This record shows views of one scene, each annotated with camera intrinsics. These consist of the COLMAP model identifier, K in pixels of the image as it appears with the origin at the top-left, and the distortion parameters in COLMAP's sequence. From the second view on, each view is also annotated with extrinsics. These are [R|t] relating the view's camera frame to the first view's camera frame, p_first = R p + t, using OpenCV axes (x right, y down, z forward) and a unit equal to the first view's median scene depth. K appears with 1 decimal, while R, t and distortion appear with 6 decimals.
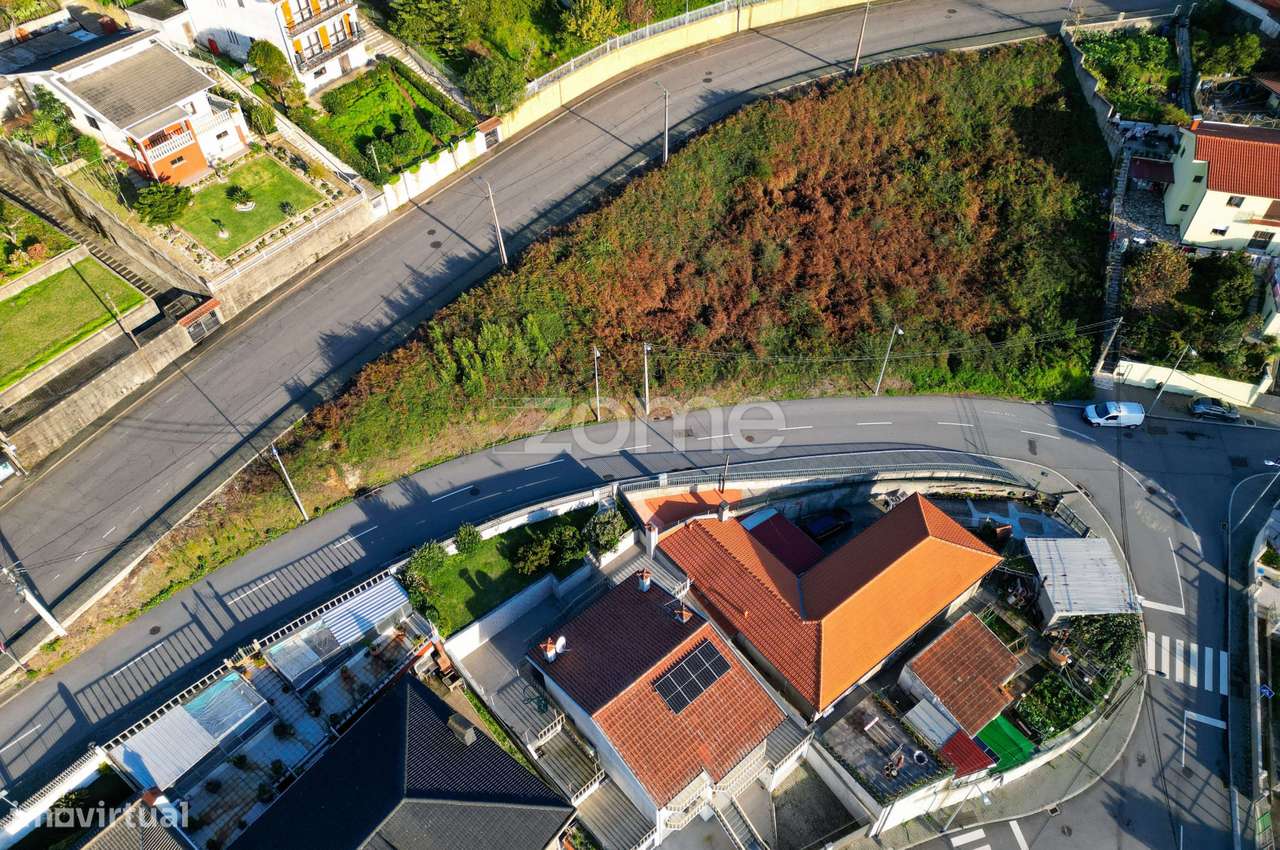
lens RADIAL K [[887.1, 0, 642.5], [0, 887.1, 422.6], [0, 0, 1]] dist [0.087666, -0.092331]
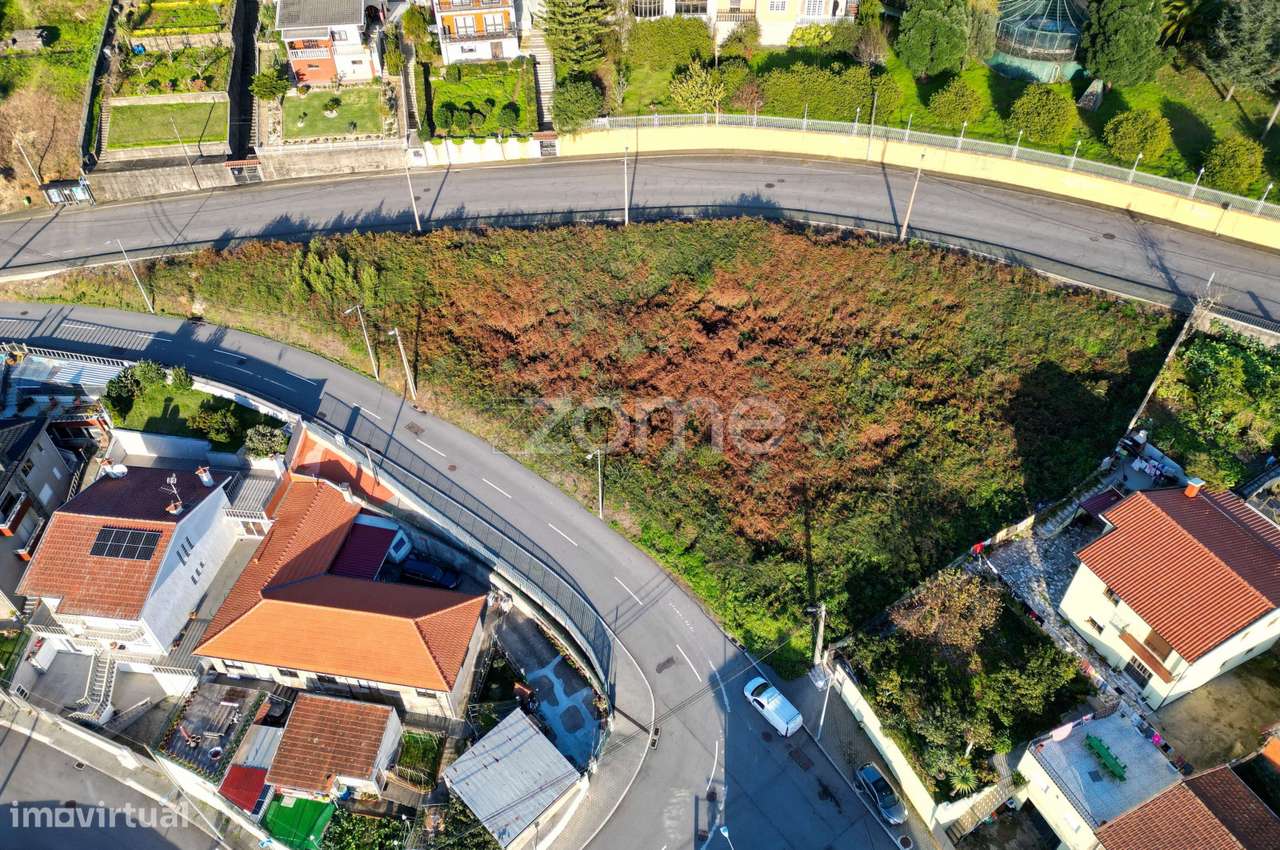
lens RADIAL K [[887.1, 0, 642.5], [0, 887.1, 422.6], [0, 0, 1]] dist [0.087666, -0.092331]
pose [[0.668079, 0.512148, -0.539792, 0.813631], [-0.540576, 0.832566, 0.120879, -0.274944], [0.511320, 0.211042, 0.833075, 0.241443]]
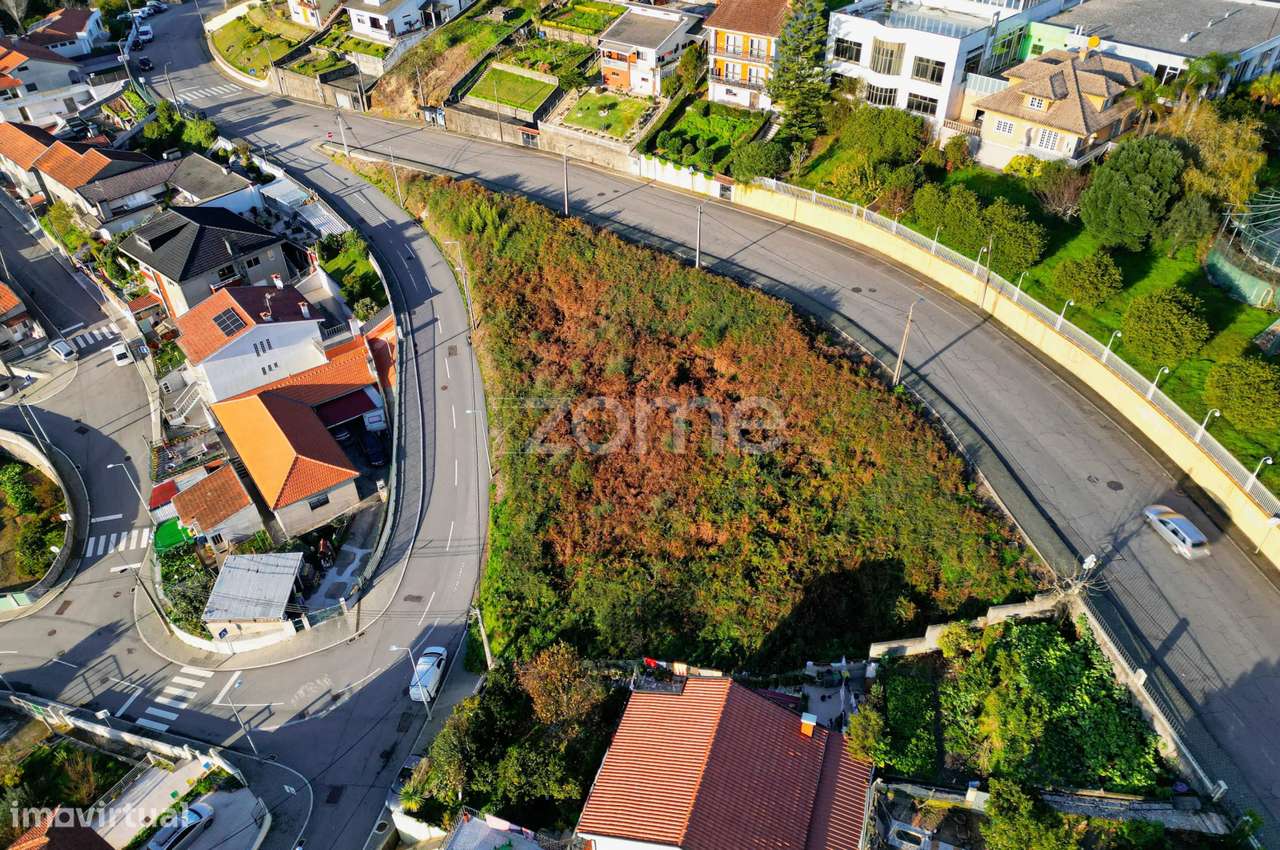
lens RADIAL K [[887.1, 0, 642.5], [0, 887.1, 422.6], [0, 0, 1]] dist [0.087666, -0.092331]
pose [[-0.034078, 0.639041, -0.768417, 1.119687], [-0.717758, 0.519375, 0.463760, -0.746468], [0.695458, 0.567341, 0.440978, 0.679144]]
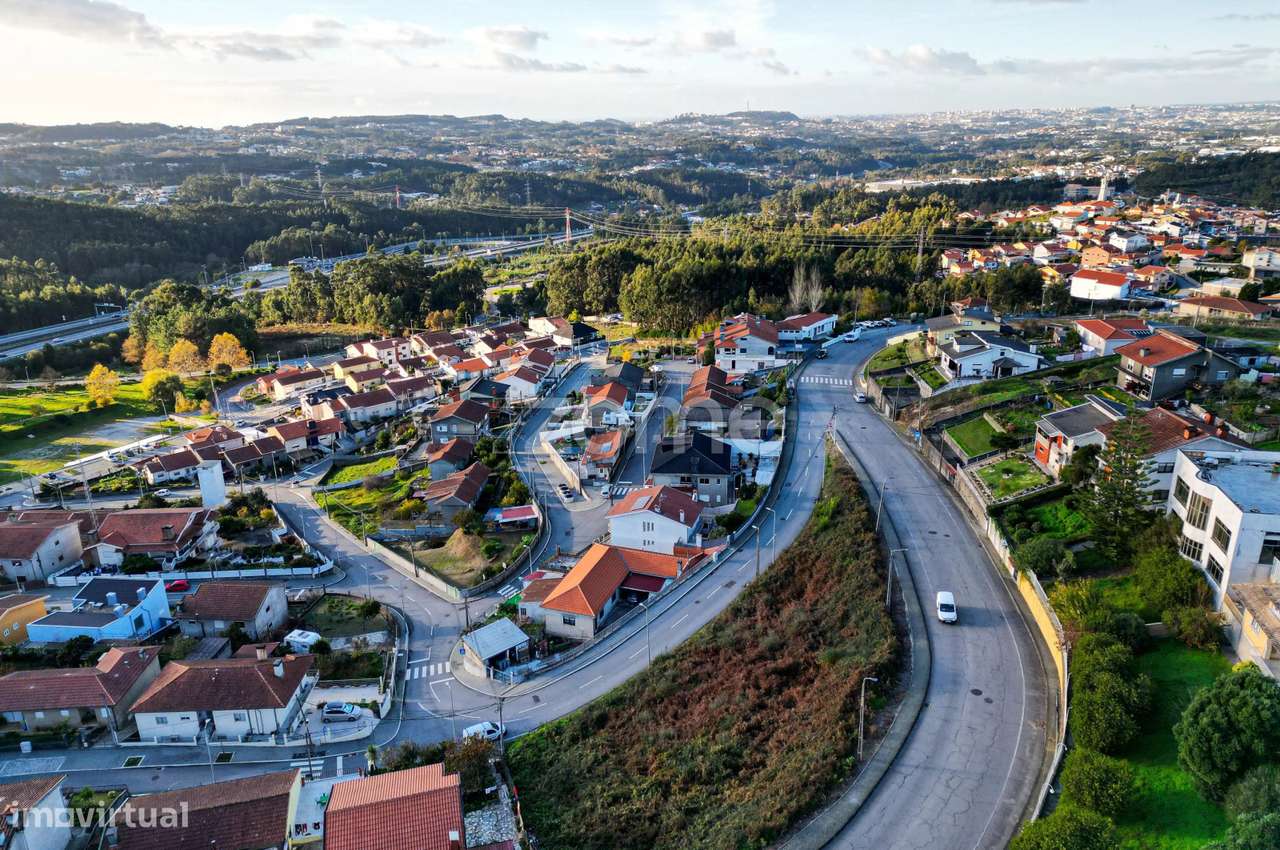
lens RADIAL K [[887.1, 0, 642.5], [0, 887.1, 422.6], [0, 0, 1]] dist [0.087666, -0.092331]
pose [[-0.847141, 0.201005, -0.491884, 0.940060], [-0.368011, 0.445810, 0.815979, -1.416027], [0.383303, 0.872267, -0.303692, 1.182342]]
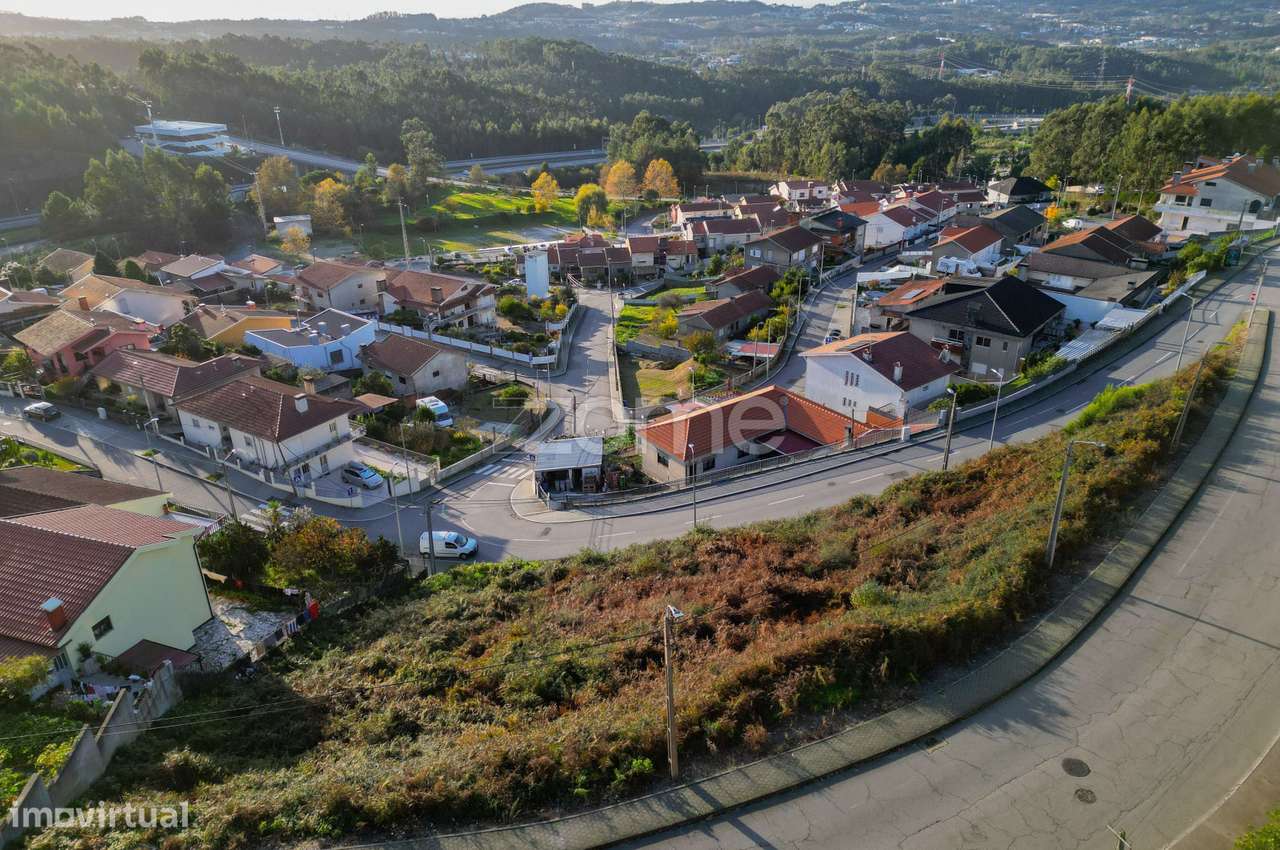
lens RADIAL K [[887.1, 0, 642.5], [0, 887.1, 422.6], [0, 0, 1]] dist [0.087666, -0.092331]
pose [[-0.998933, 0.011577, 0.044704, 0.298661], [0.046090, 0.309831, 0.949674, -1.014221], [-0.002856, 0.950721, -0.310034, 1.271115]]
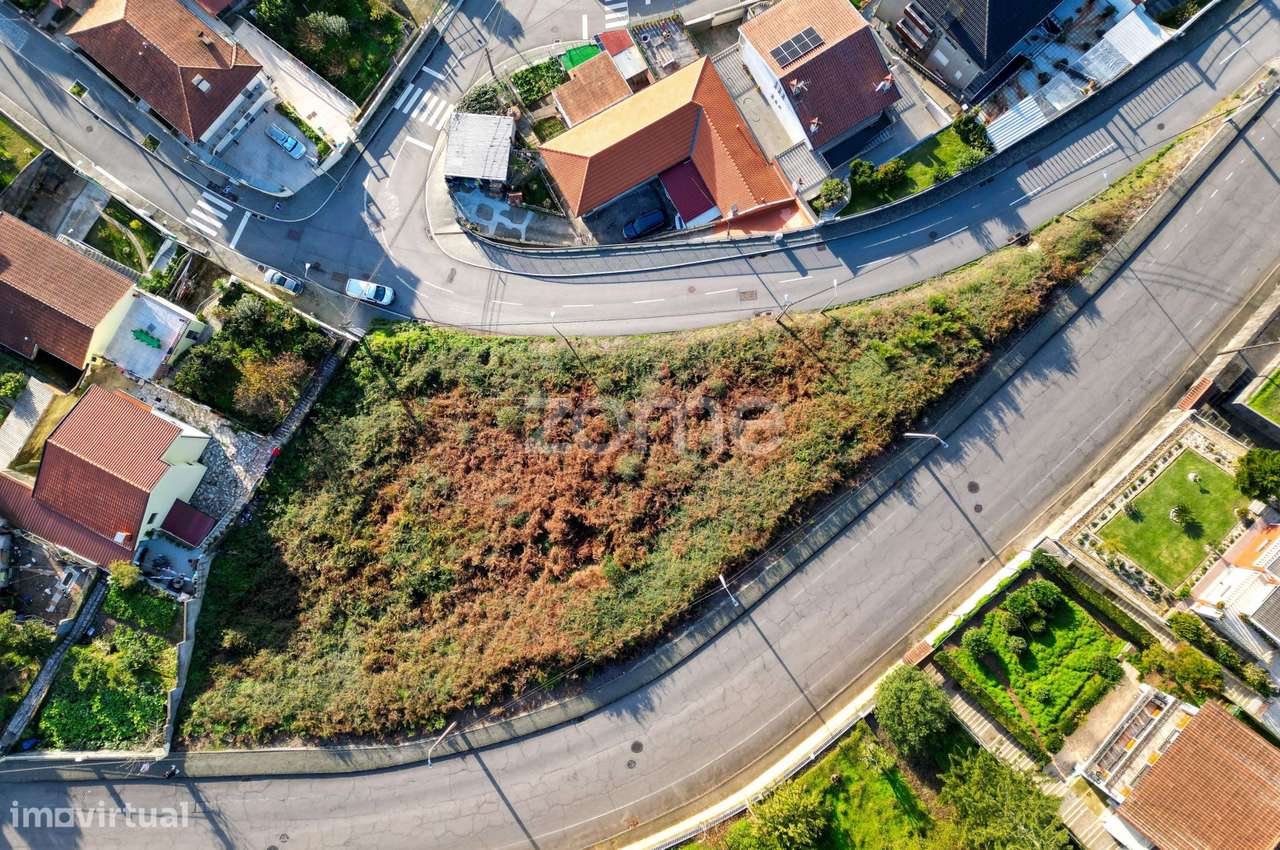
lens RADIAL K [[887.1, 0, 642.5], [0, 887.1, 422.6], [0, 0, 1]] dist [0.087666, -0.092331]
pose [[-0.984619, -0.168454, 0.046355, 0.102871], [0.150614, -0.683910, 0.713850, -0.976448], [-0.088548, 0.709852, 0.698763, 0.305786]]
